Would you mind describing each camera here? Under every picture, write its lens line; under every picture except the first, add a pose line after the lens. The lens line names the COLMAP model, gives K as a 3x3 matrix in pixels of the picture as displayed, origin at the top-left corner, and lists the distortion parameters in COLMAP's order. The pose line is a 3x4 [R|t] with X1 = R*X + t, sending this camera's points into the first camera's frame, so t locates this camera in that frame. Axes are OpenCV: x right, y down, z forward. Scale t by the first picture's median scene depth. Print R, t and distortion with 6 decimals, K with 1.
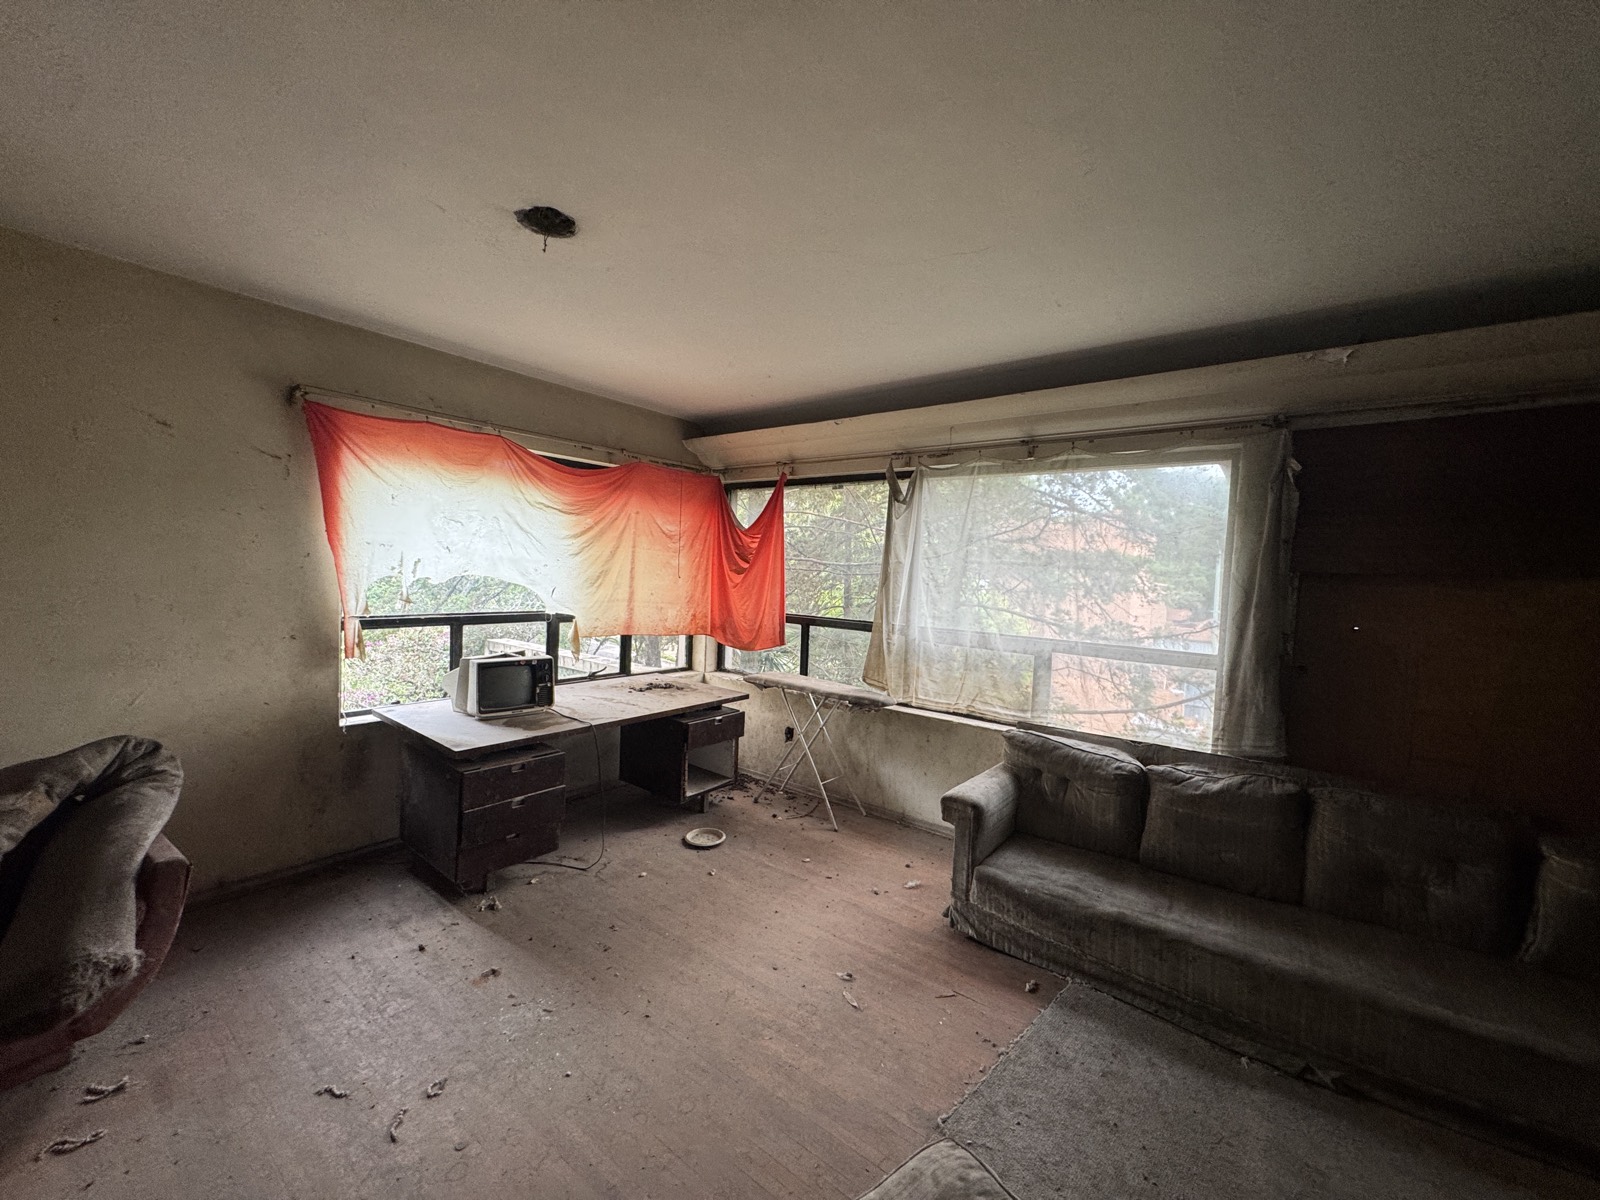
lens RADIAL K [[644.9, 0, 802.7], [0, 644.9, 601.3], [0, 0, 1]] dist [-0.003407, 0.000574]
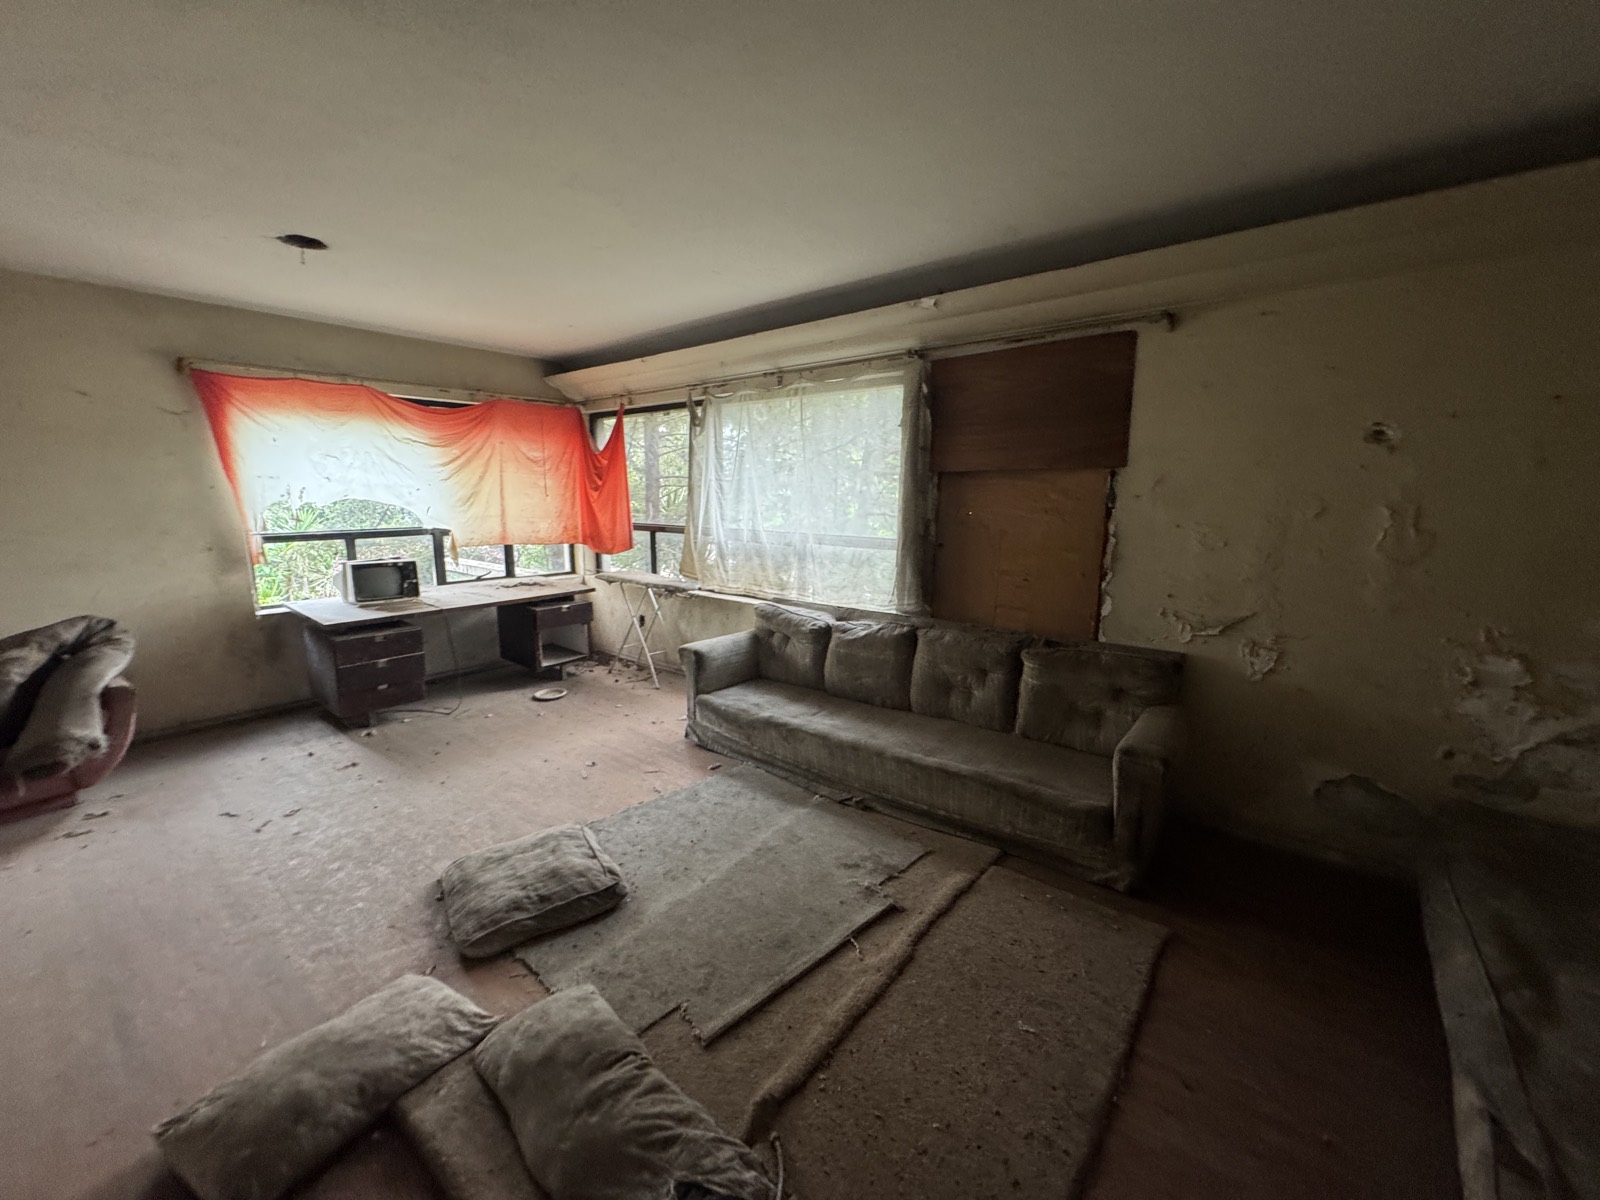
lens RADIAL K [[644.9, 0, 796.3], [0, 644.9, 601.0], [0, 0, 1]] dist [-0.003407, 0.000574]
pose [[0.998948, -0.031528, -0.033312, 0.485802], [0.035418, 0.991712, 0.123502, 0.040284], [0.029142, -0.124552, 0.991785, -0.324022]]
